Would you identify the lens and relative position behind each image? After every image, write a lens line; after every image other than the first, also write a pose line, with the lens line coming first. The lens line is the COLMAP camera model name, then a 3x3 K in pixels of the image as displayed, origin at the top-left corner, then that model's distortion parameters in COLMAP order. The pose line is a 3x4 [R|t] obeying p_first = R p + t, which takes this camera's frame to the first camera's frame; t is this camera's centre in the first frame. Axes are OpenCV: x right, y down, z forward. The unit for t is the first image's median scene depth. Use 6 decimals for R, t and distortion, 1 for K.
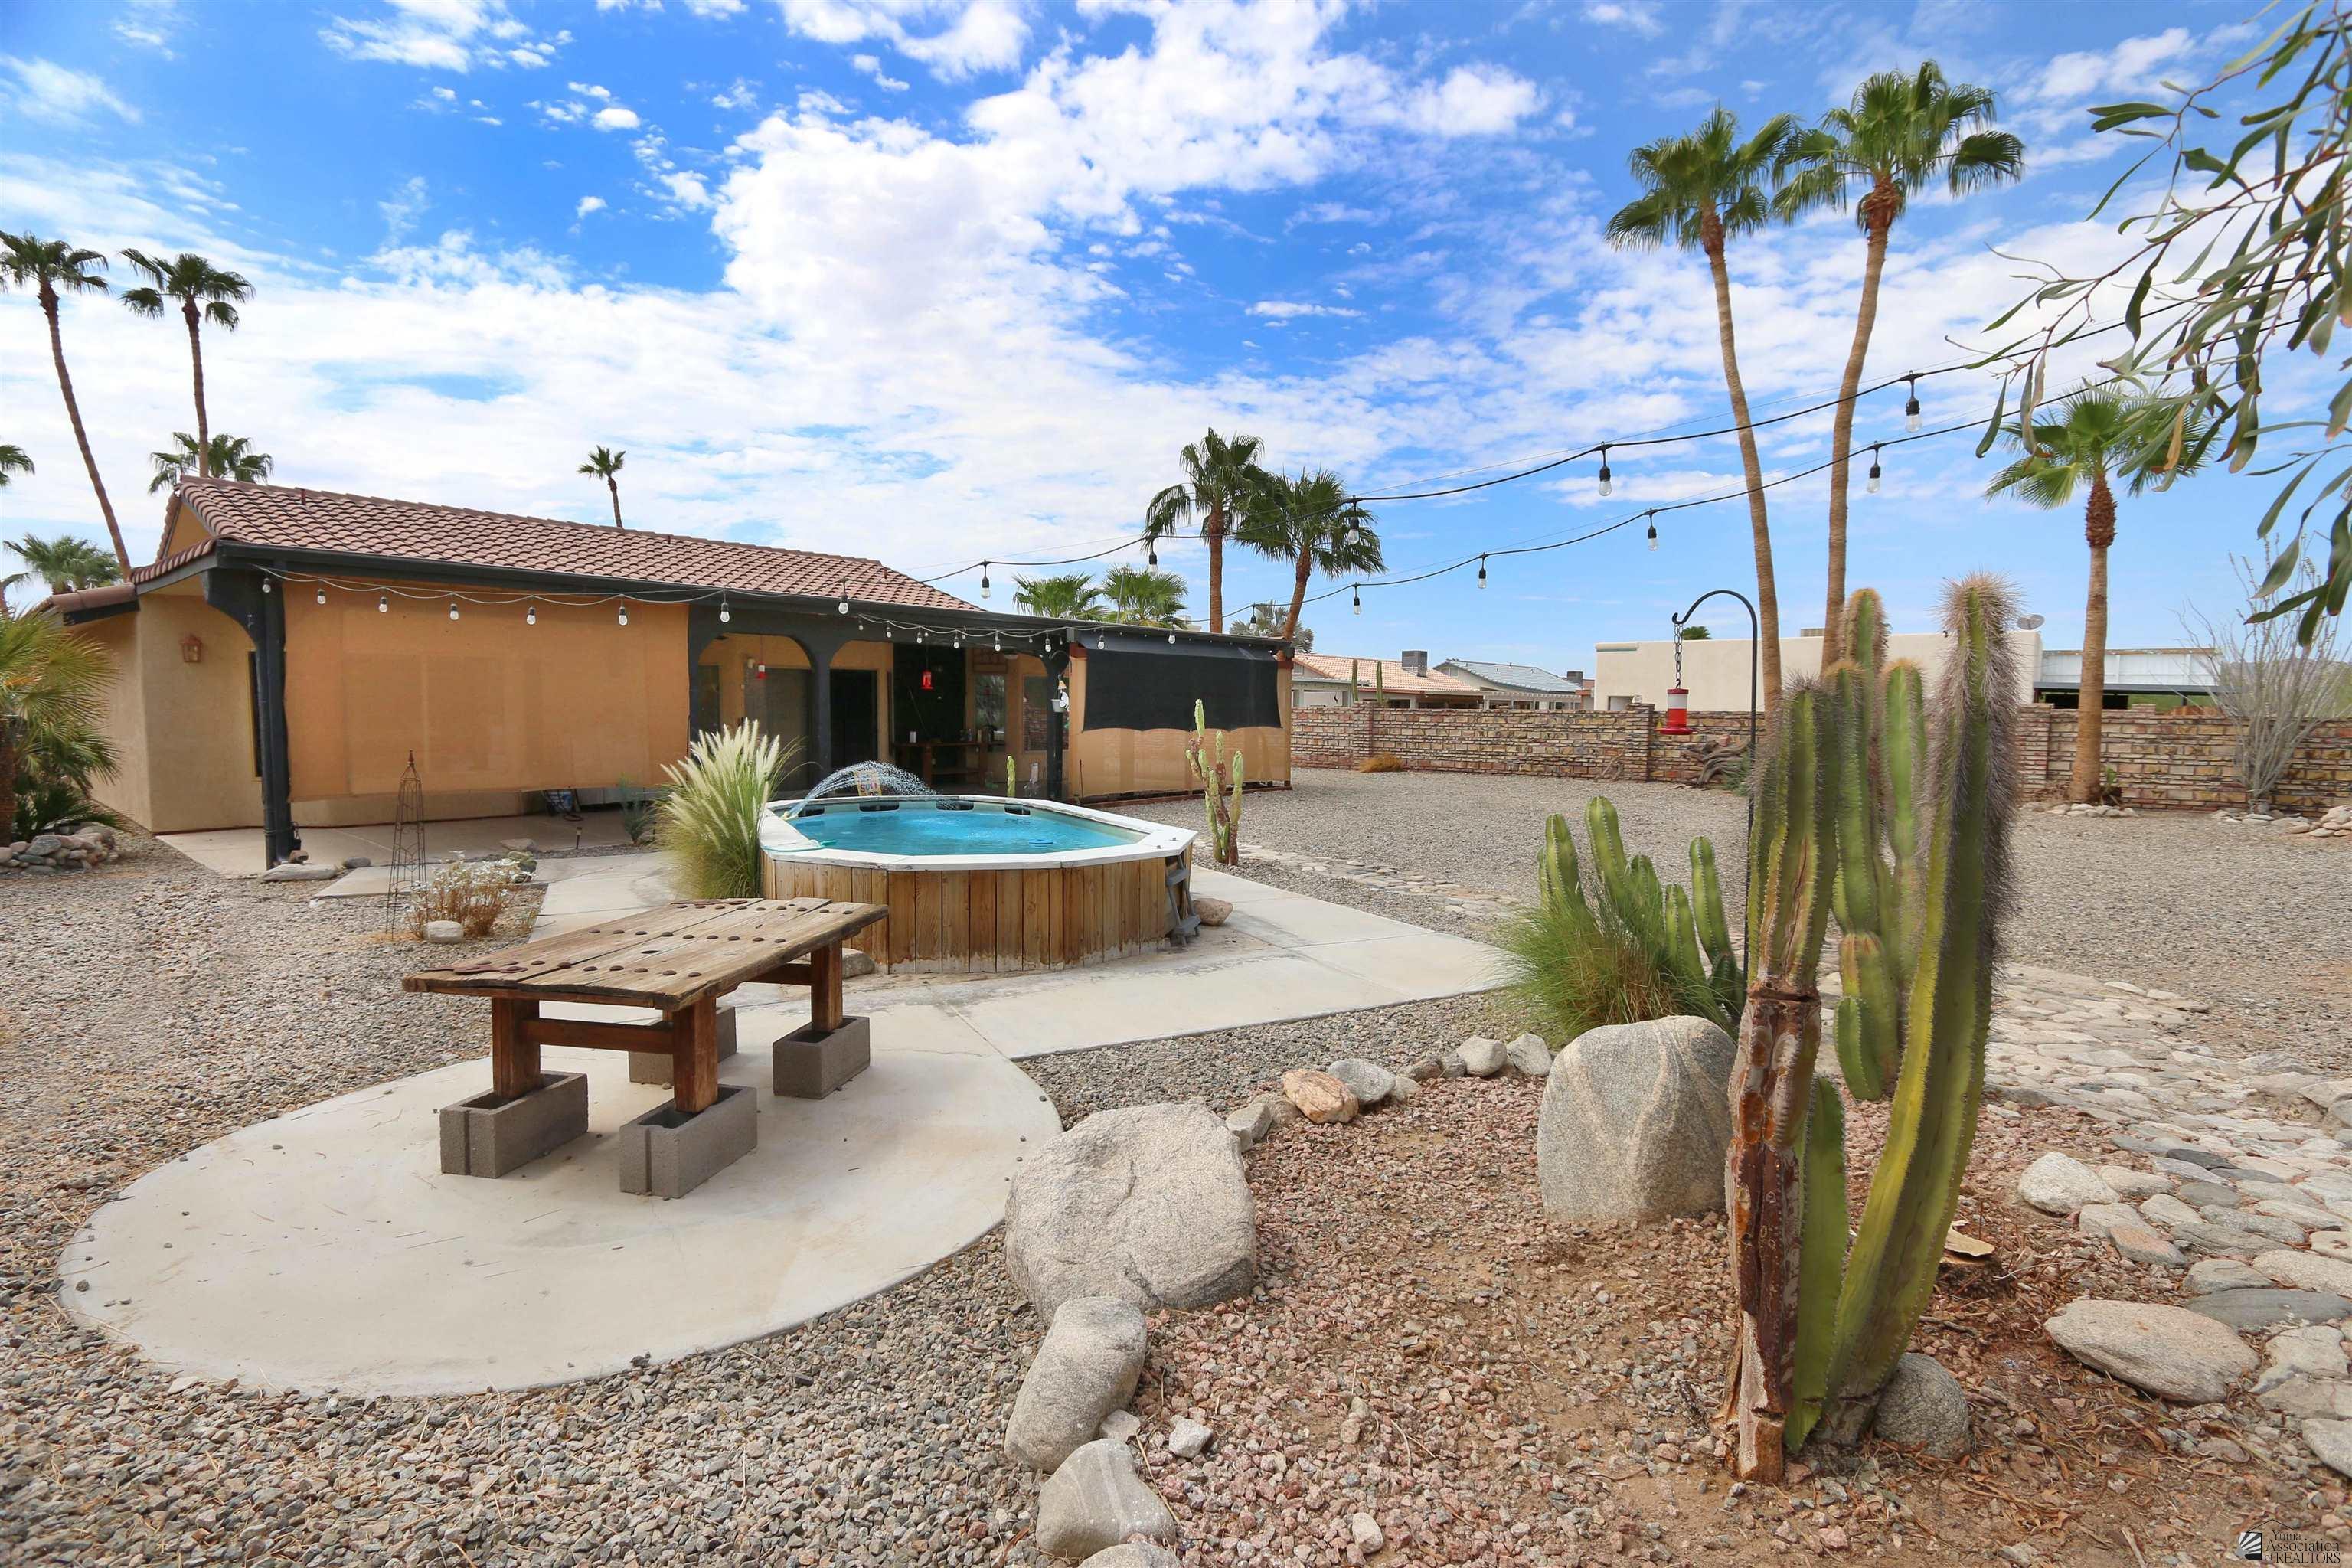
lens RADIAL K [[1081.7, 0, 1160.4], [0, 1081.7, 782.6], [0, 0, 1]] dist [-0.007931, -0.000327]
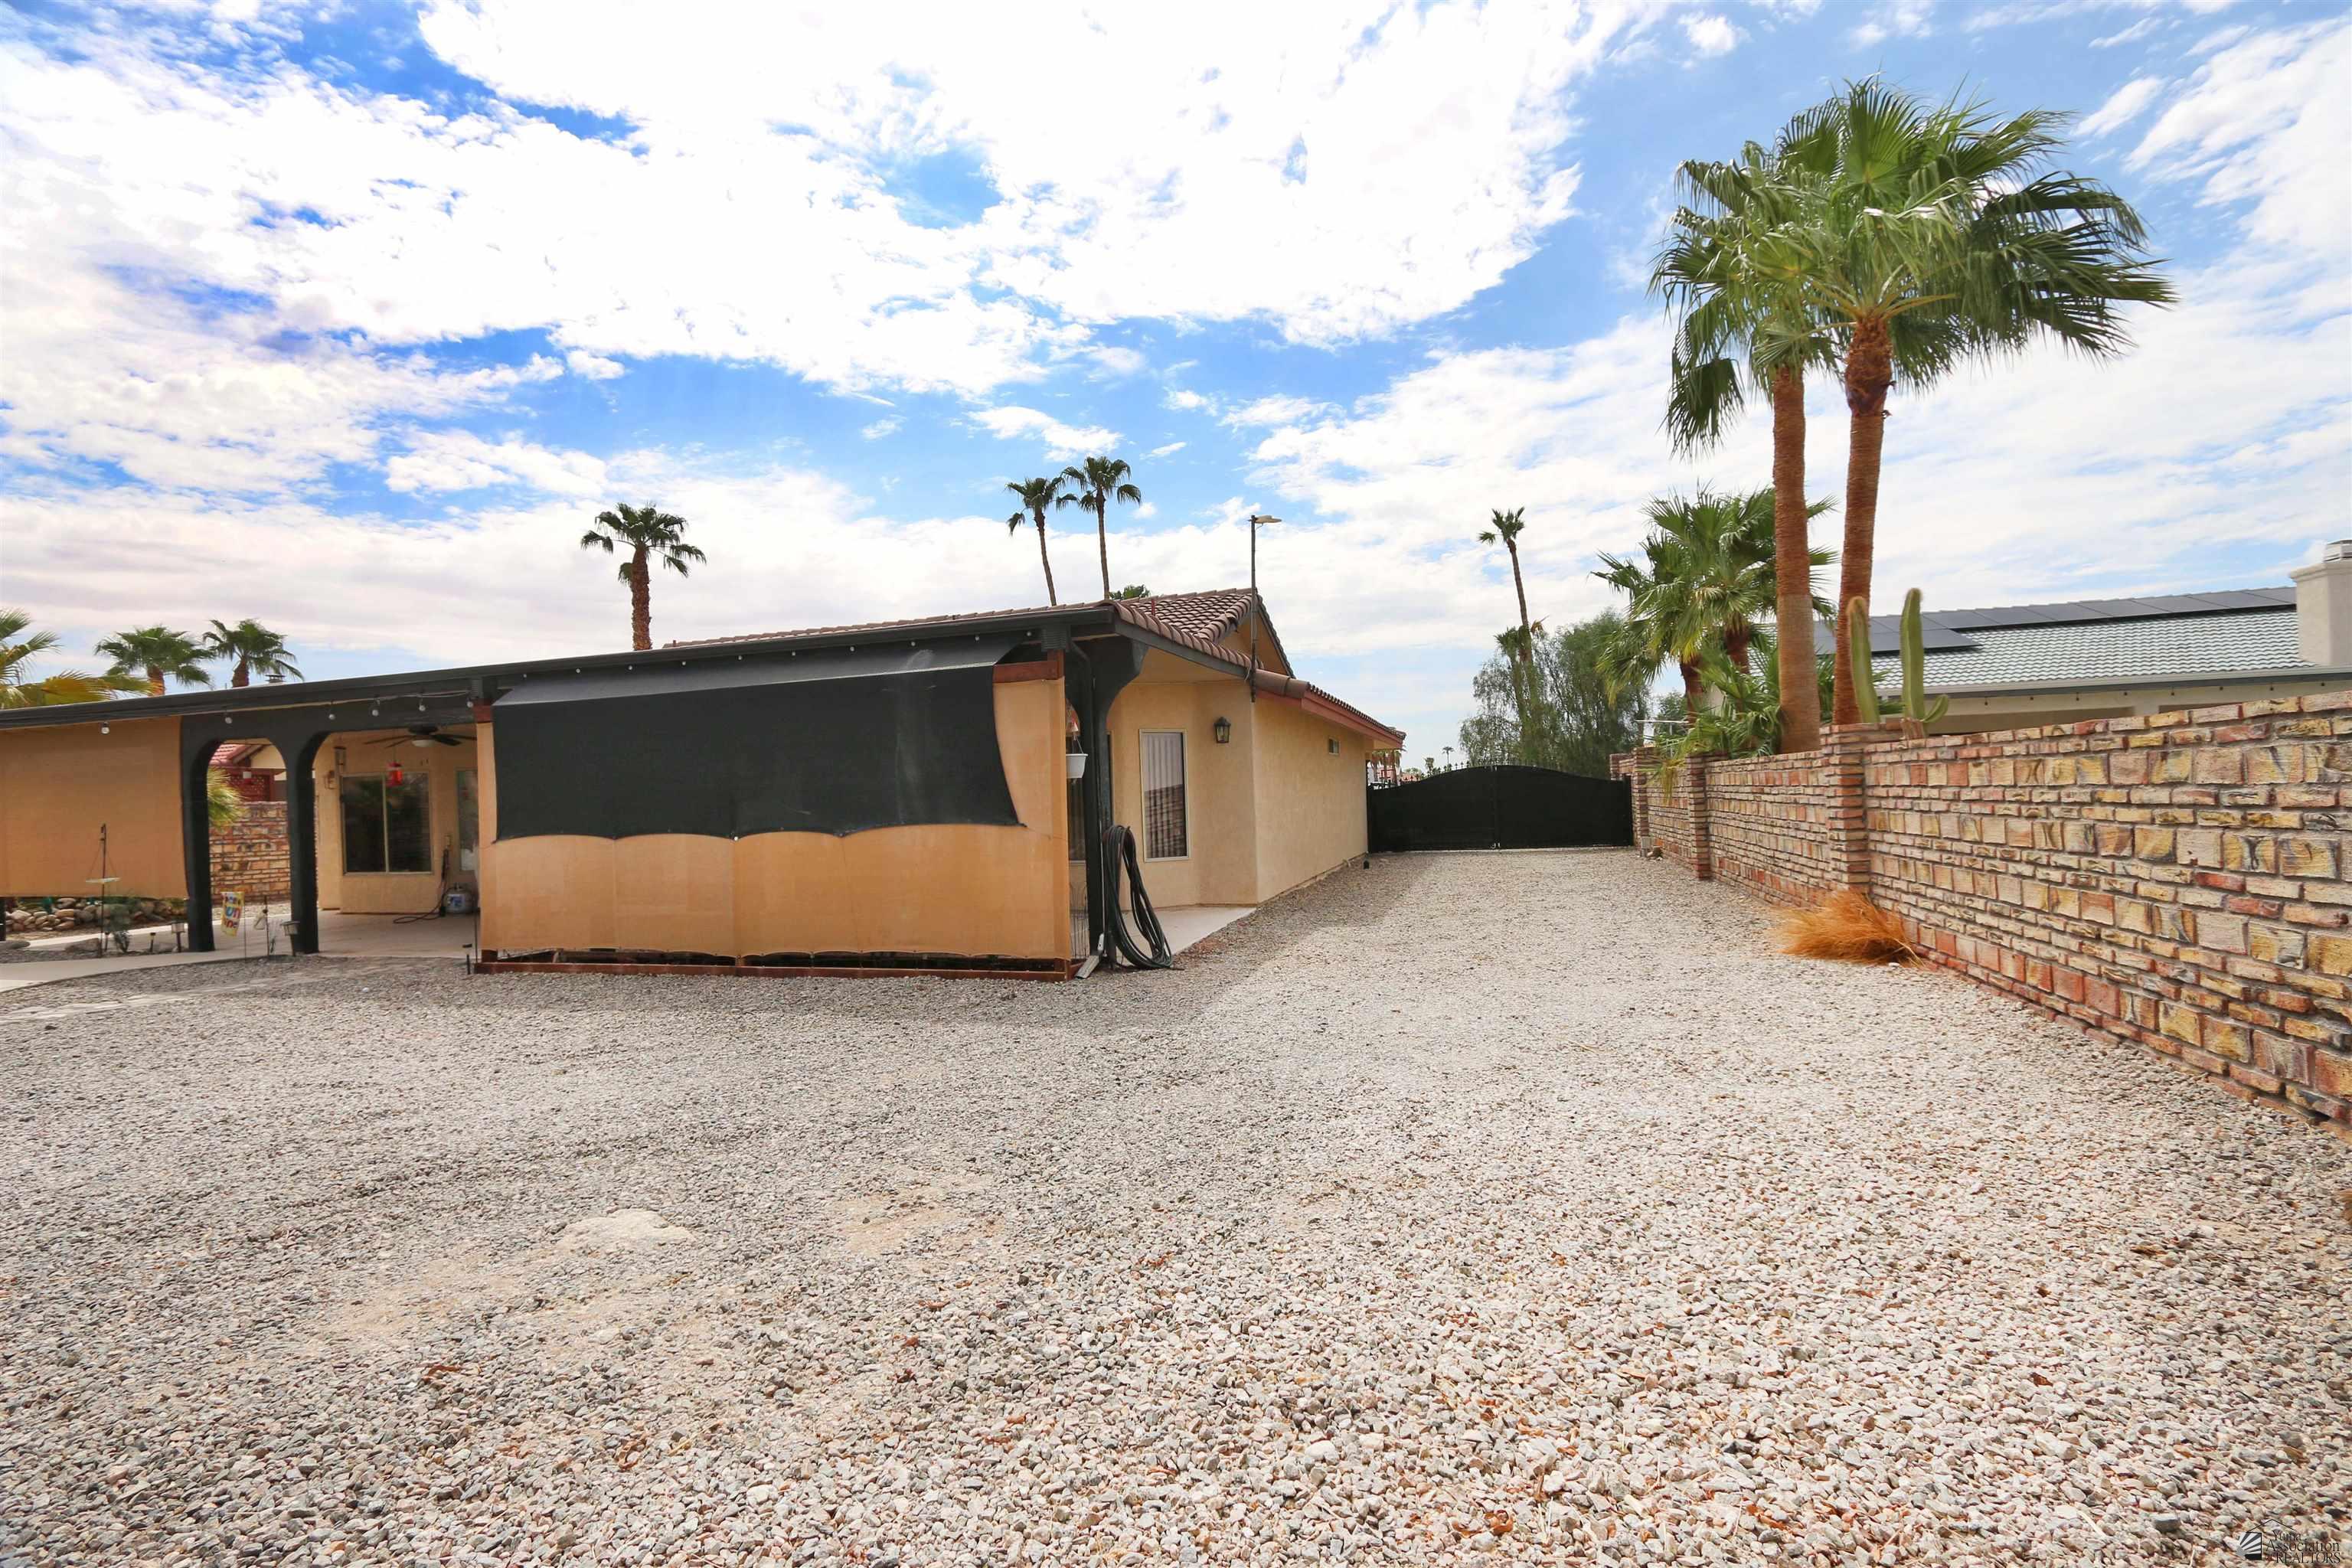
lens RADIAL K [[1081.7, 0, 1160.4], [0, 1081.7, 782.6], [0, 0, 1]] dist [-0.007931, -0.000327]
pose [[0.304242, -0.042367, -0.951652, 0.555822], [-0.026502, 0.998247, -0.052914, -0.048877], [0.952226, 0.041319, 0.302586, 0.983757]]
